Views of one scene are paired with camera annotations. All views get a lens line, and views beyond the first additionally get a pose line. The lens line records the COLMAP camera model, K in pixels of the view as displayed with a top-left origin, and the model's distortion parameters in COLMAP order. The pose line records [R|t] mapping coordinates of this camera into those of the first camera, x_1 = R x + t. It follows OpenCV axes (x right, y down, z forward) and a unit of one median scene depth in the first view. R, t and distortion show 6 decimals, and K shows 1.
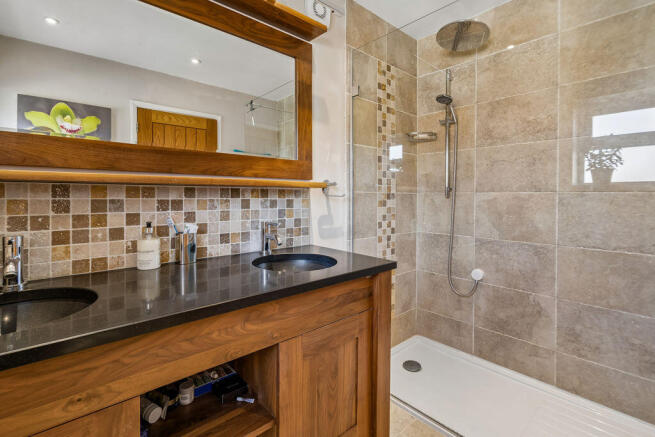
lens RADIAL K [[302.4, 0, 320.6], [0, 302.4, 200.6], [0, 0, 1]] dist [-0.010638, -0.000685]
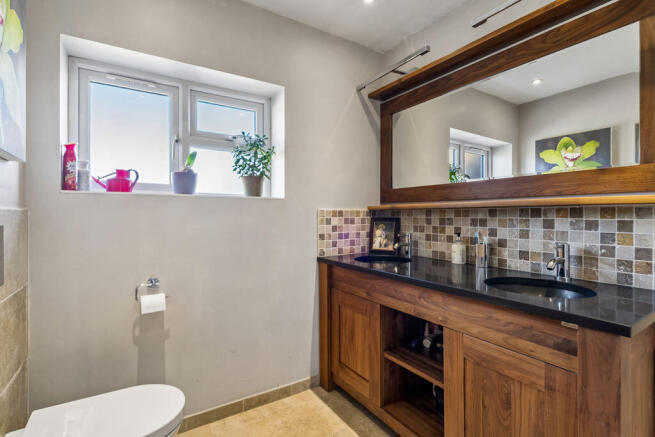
lens RADIAL K [[302.4, 0, 326.1], [0, 302.4, 216.6], [0, 0, 1]] dist [-0.010638, -0.000685]
pose [[-0.141495, 0.000848, -0.989939, 0.833515], [-0.015760, 0.999871, 0.003109, -0.005002], [0.989813, 0.016041, -0.141464, 0.446439]]
